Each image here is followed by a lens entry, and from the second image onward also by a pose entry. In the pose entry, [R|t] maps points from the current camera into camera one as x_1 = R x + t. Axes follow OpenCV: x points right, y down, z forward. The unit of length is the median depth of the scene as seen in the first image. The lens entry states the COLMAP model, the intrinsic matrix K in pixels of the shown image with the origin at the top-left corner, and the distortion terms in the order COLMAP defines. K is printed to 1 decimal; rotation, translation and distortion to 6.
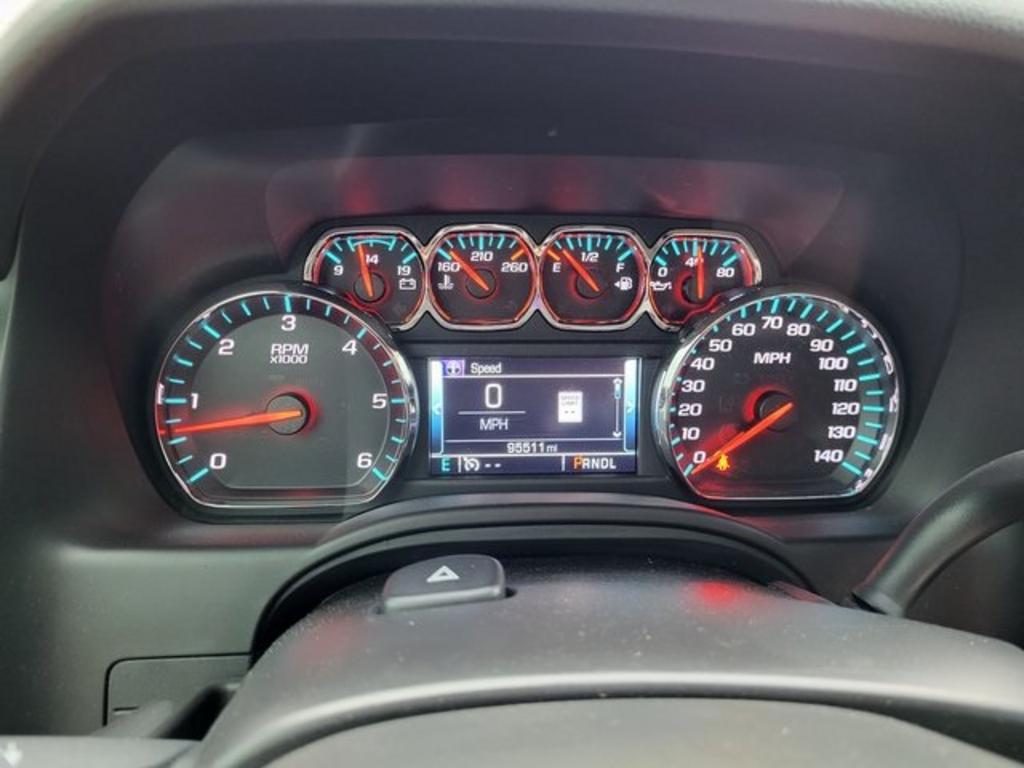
lens RADIAL K [[793.7, 0, 514.1], [0, 793.7, 381.7], [0, 0, 1]] dist [0.009354, 0.004191]
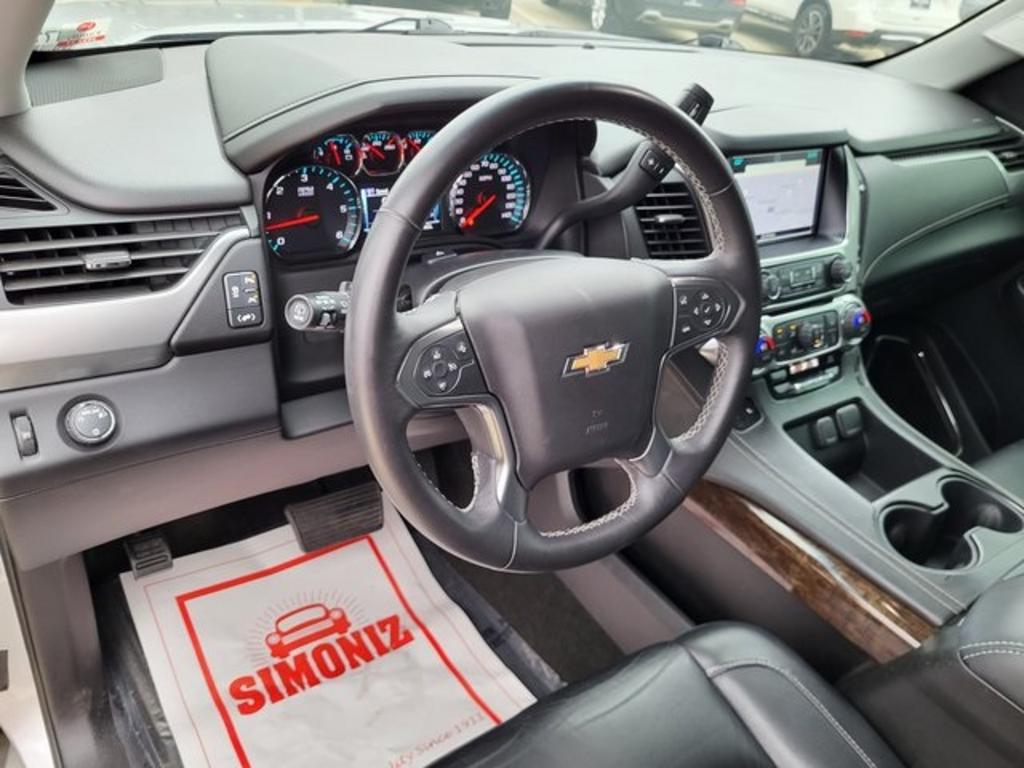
lens RADIAL K [[793.7, 0, 514.1], [0, 793.7, 381.7], [0, 0, 1]] dist [0.009354, 0.004191]
pose [[0.867286, -0.190138, 0.460068, -0.906660], [0.067307, 0.960485, 0.270070, -0.085769], [-0.493239, -0.203263, 0.845813, -1.356159]]
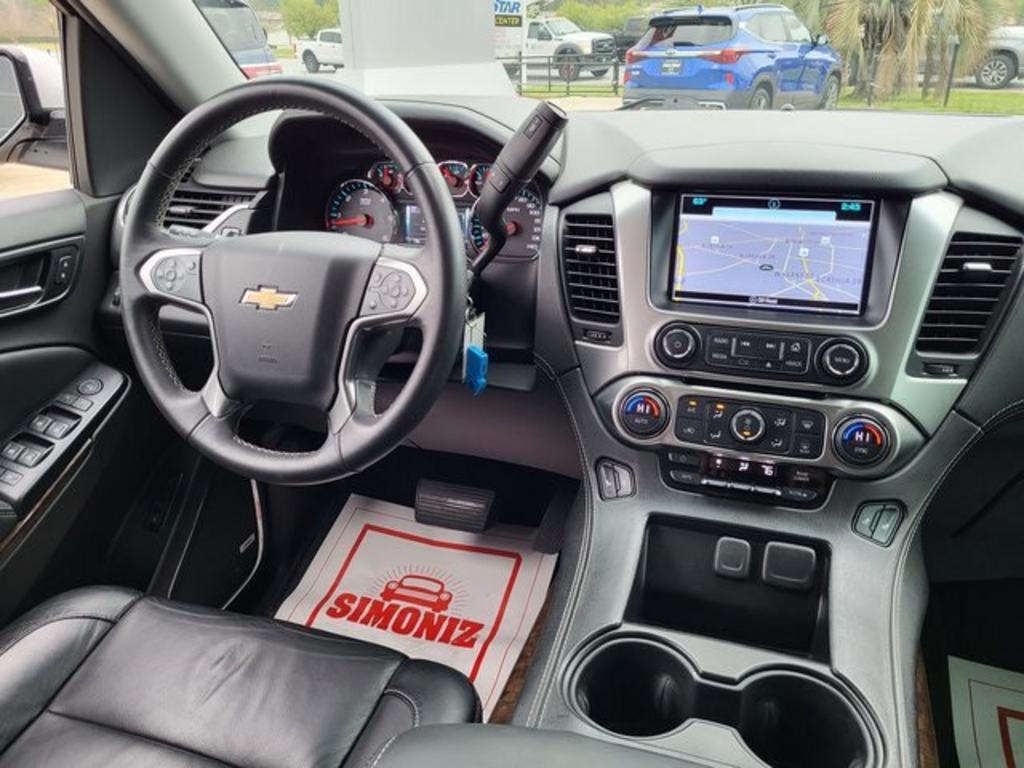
lens RADIAL K [[785.4, 0, 510.7], [0, 785.4, 371.0], [0, 0, 1]] dist [0.041330, -0.036497]
pose [[0.916453, 0.112399, -0.384031, 1.482135], [-0.085295, 0.992554, 0.086954, 0.302703], [0.390945, -0.046933, 0.919217, -1.642386]]
